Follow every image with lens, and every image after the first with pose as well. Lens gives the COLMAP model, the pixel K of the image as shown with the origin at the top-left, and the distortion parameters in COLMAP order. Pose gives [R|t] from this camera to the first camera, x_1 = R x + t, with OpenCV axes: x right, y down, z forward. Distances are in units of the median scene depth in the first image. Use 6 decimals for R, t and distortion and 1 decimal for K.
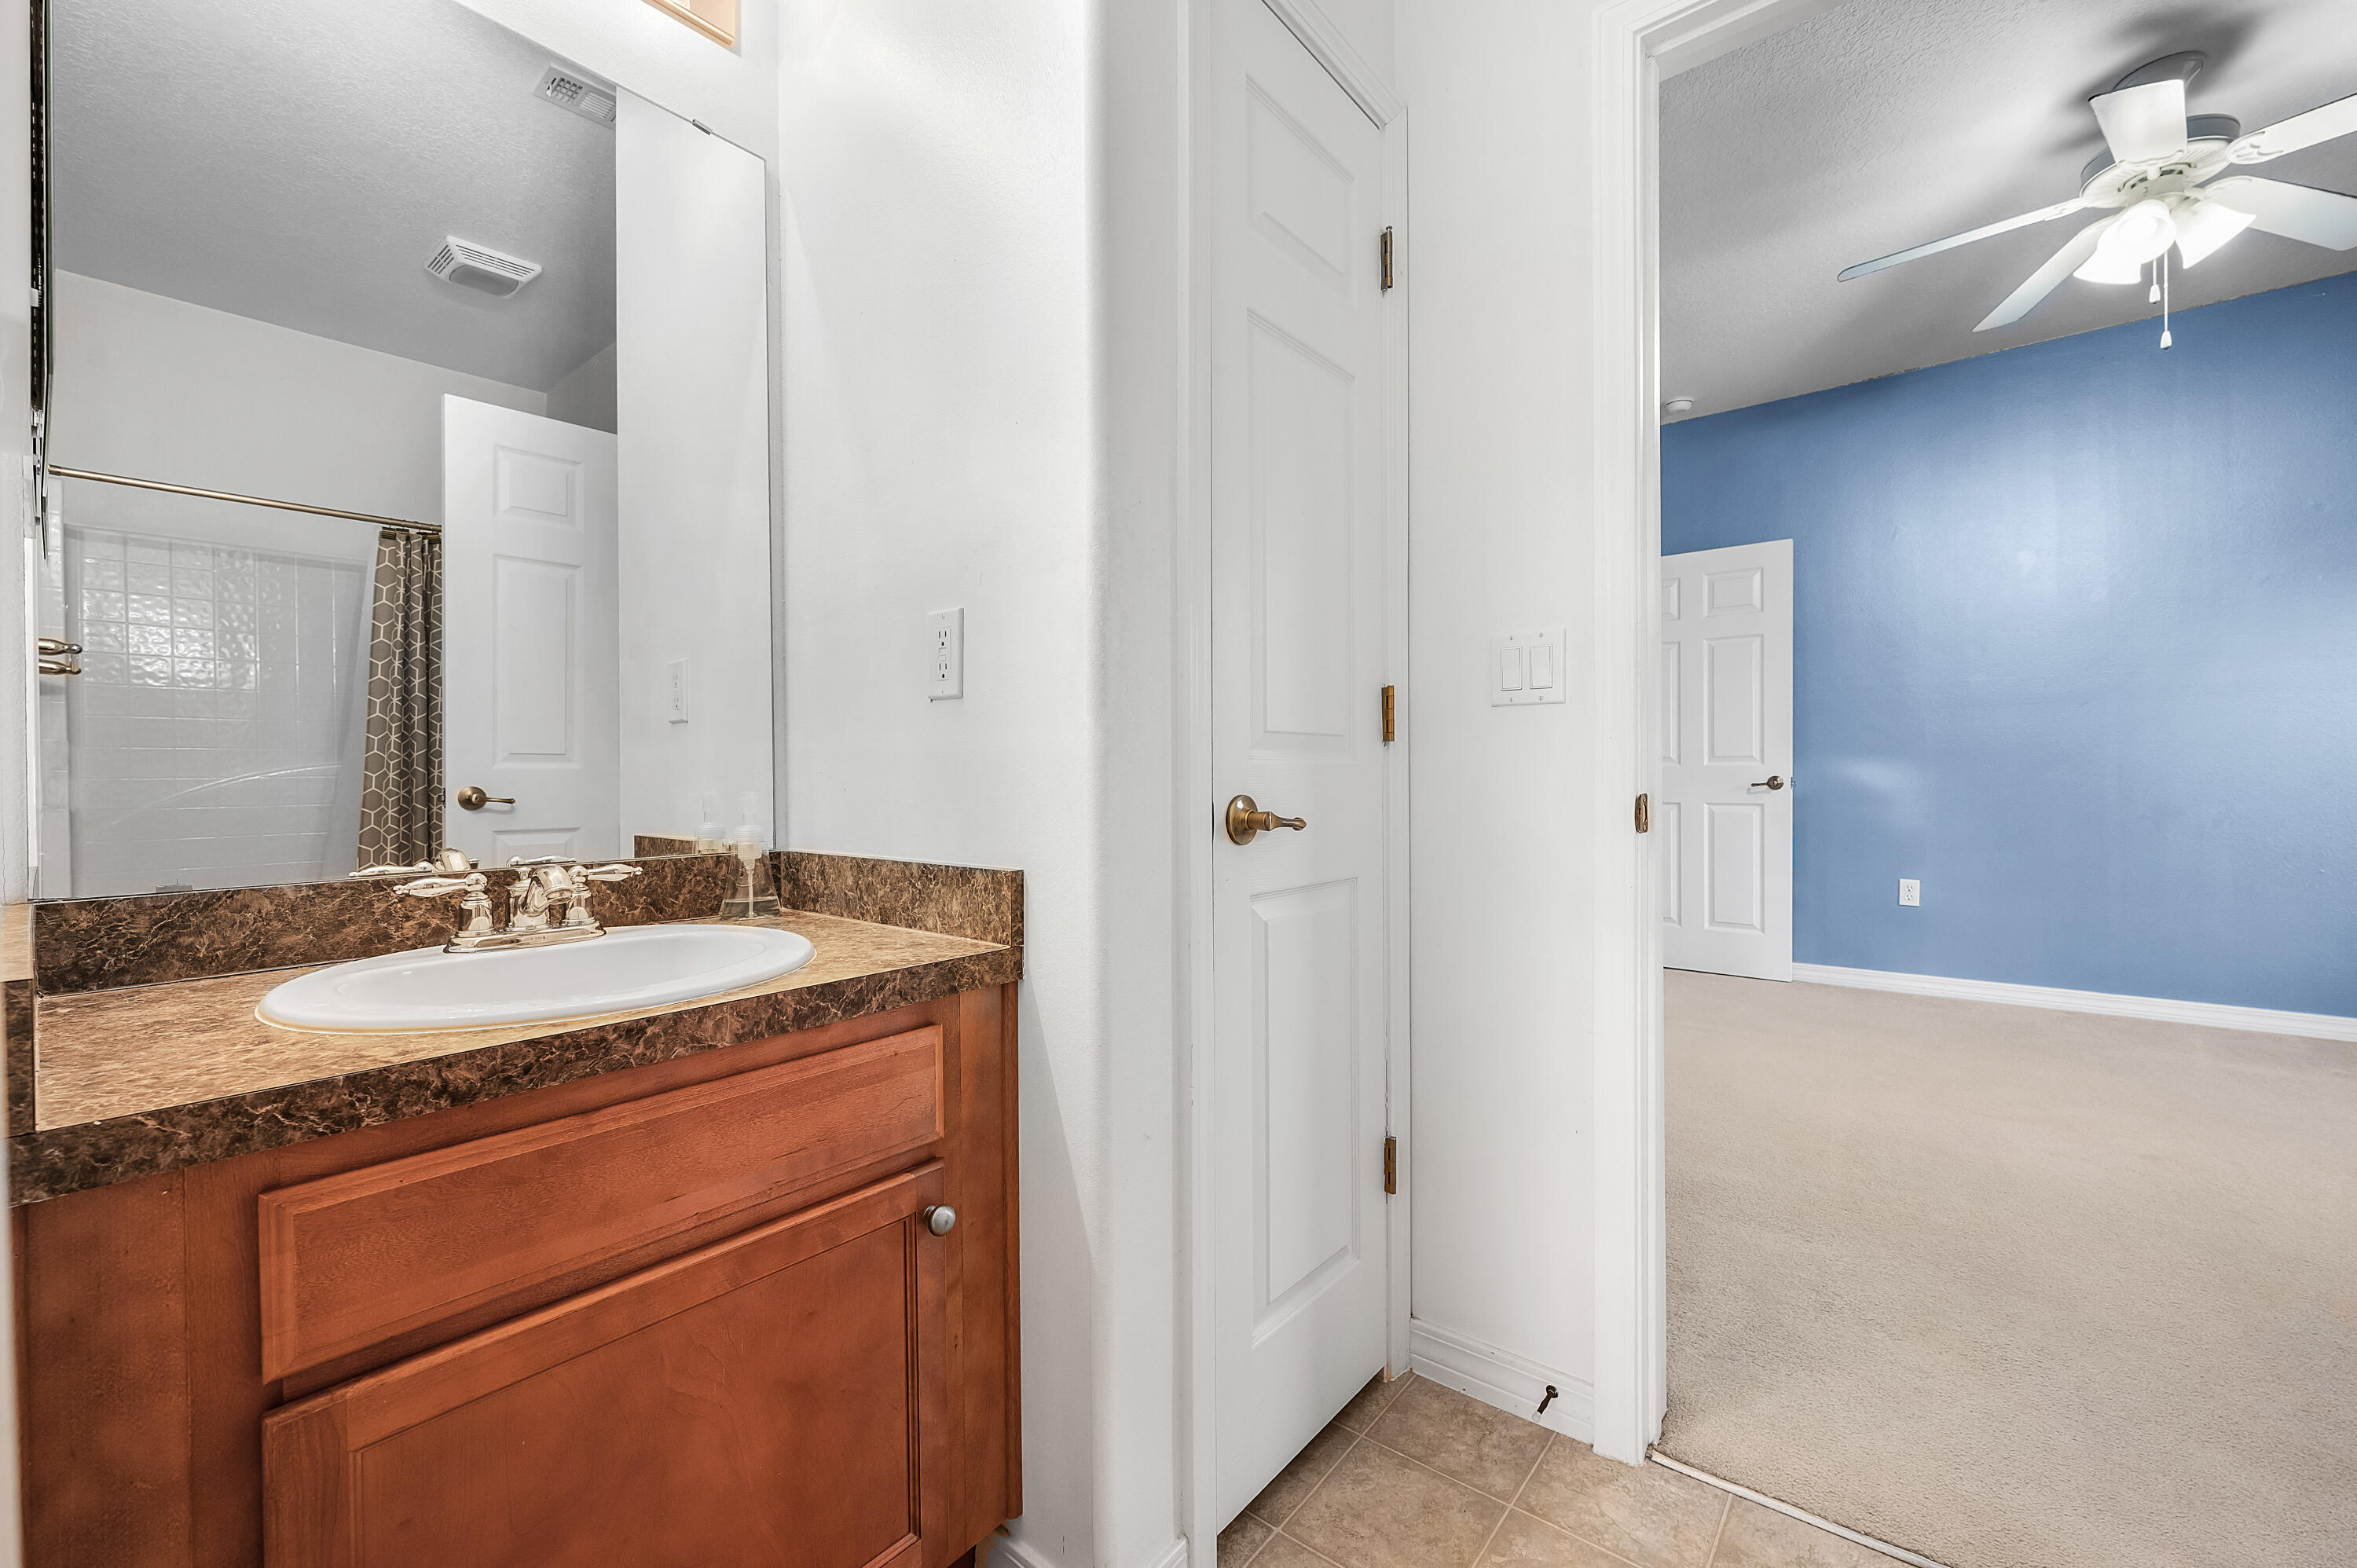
lens RADIAL K [[943.9, 0, 1183.0], [0, 943.9, 771.7], [0, 0, 1]] dist [0.001518, 0.000304]
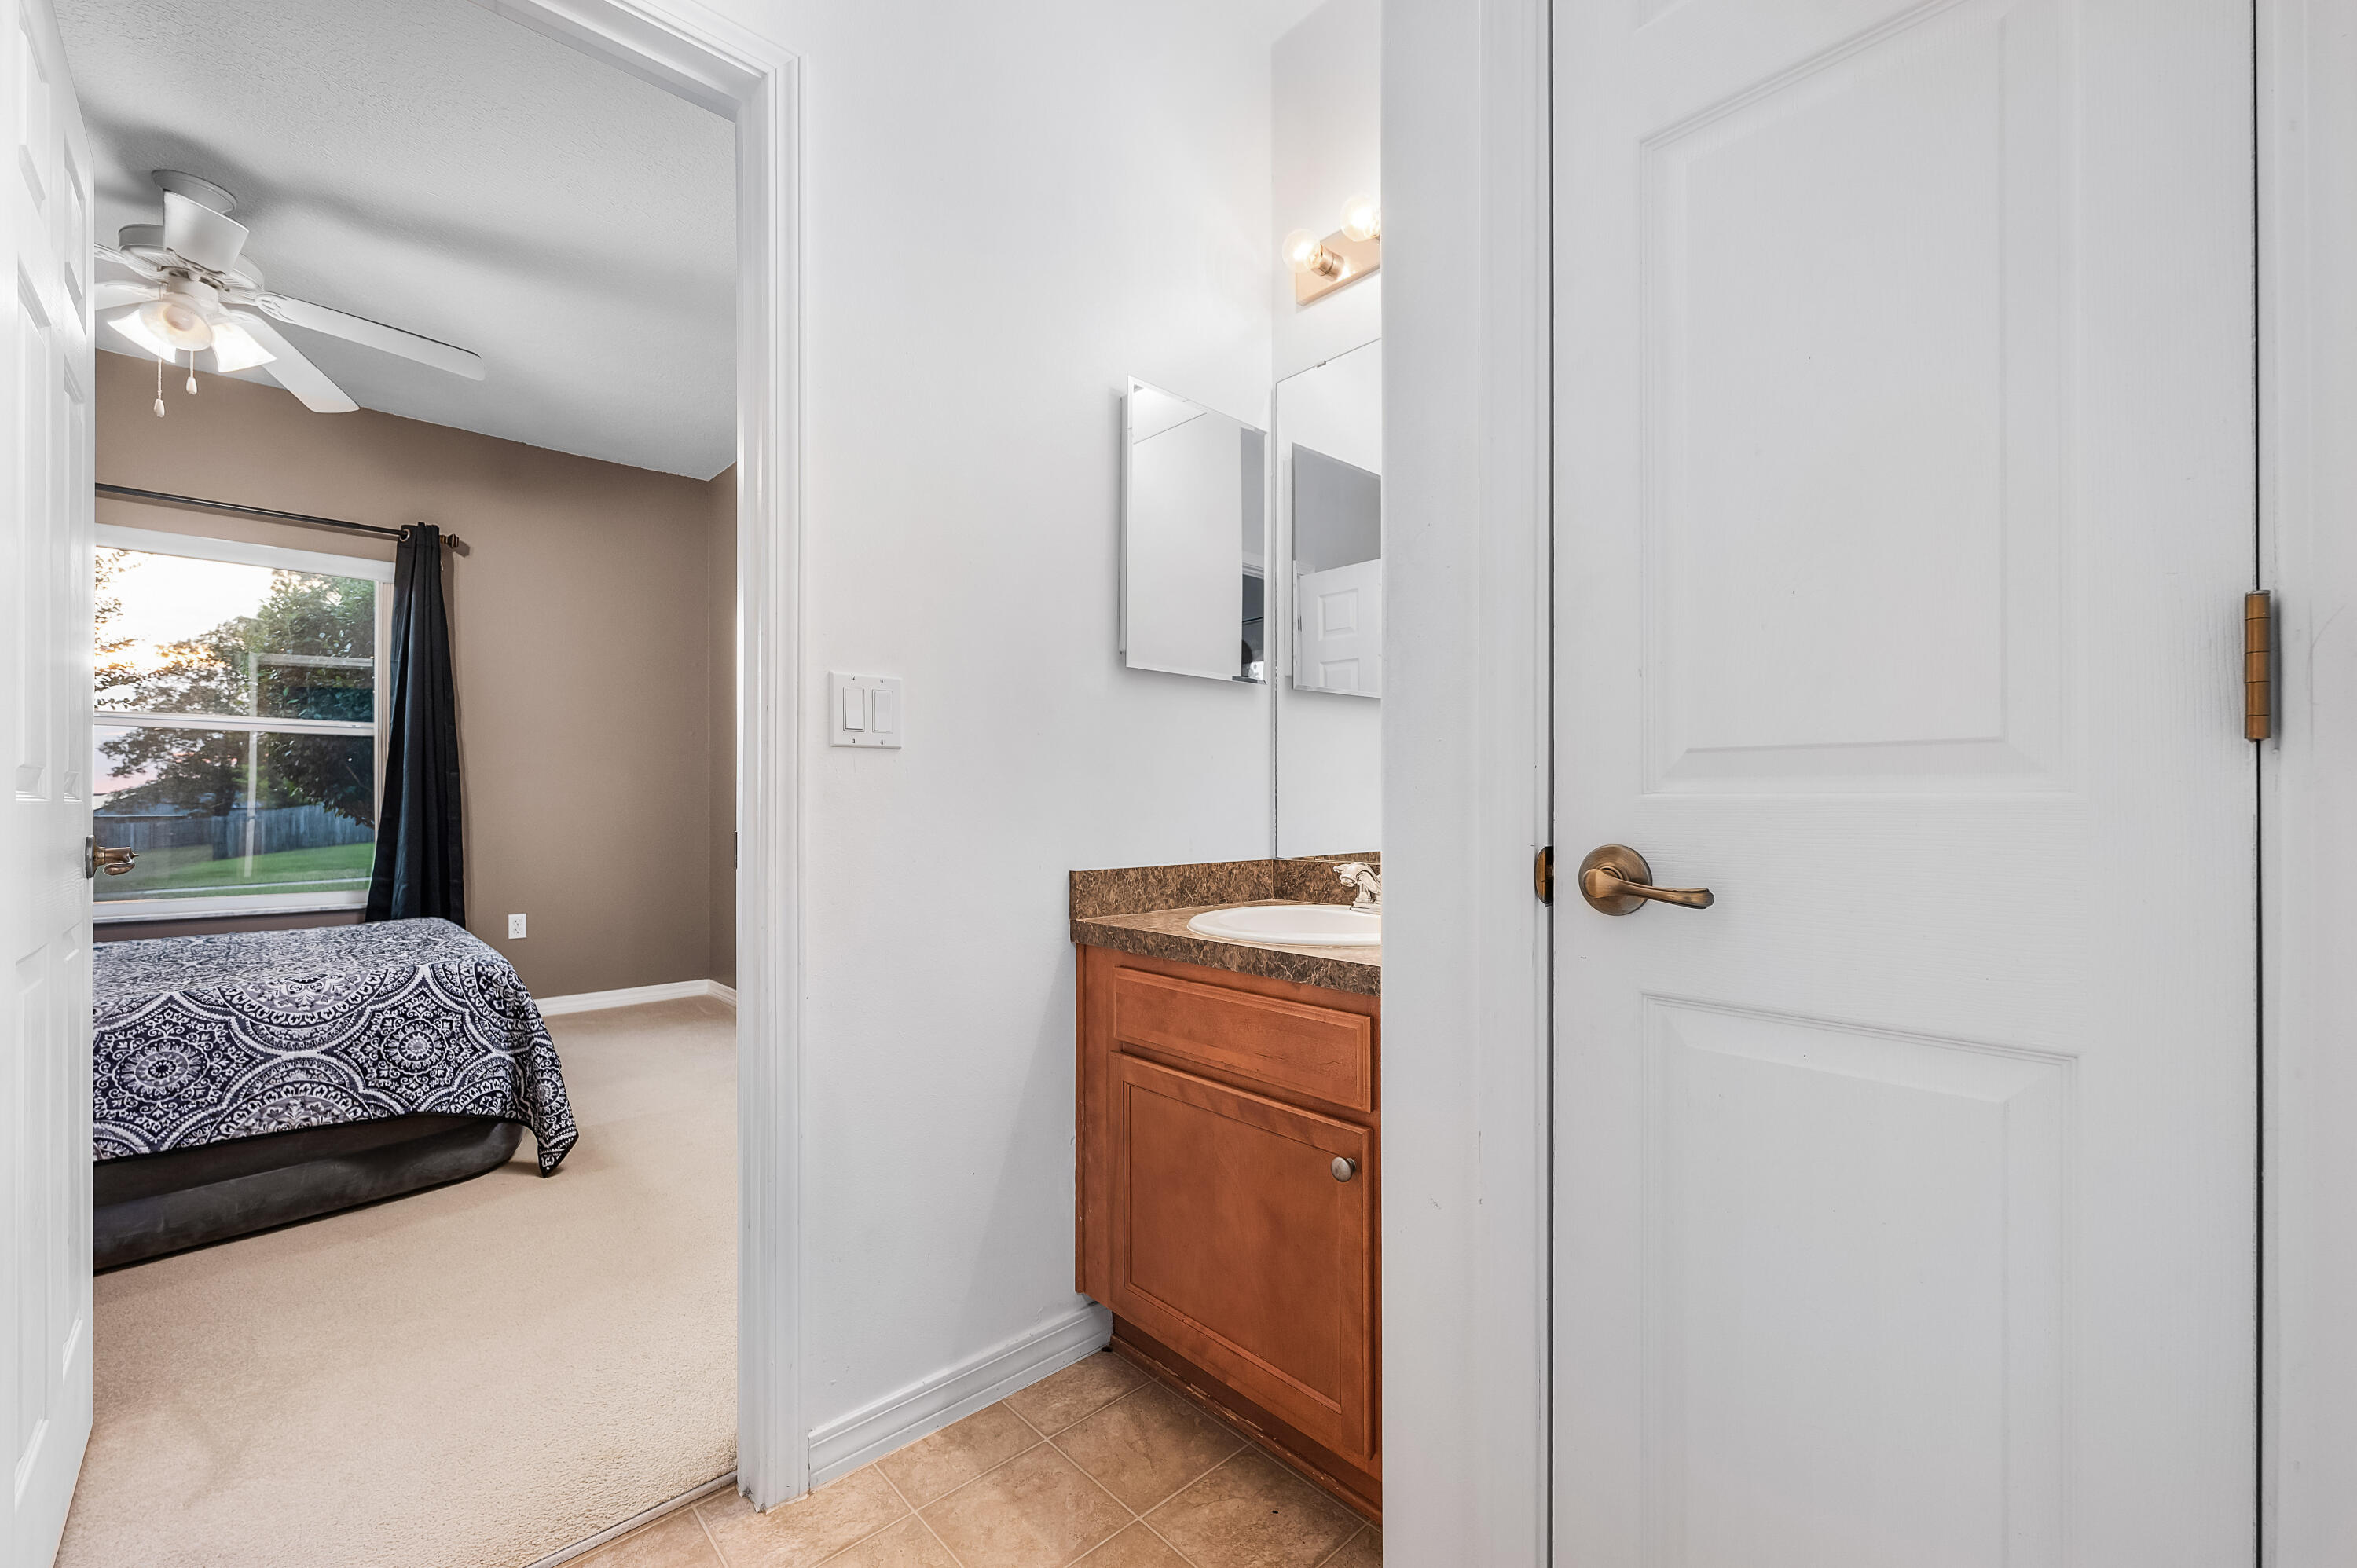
lens RADIAL K [[951.8, 0, 1180.4], [0, 951.8, 790.9], [0, 0, 1]] dist [0.000662, 0.000477]
pose [[-0.126931, -0.001786, -0.991910, 0.813731], [0.002377, 0.999995, -0.002104, -0.016014], [0.991909, -0.002625, -0.126926, 0.763206]]
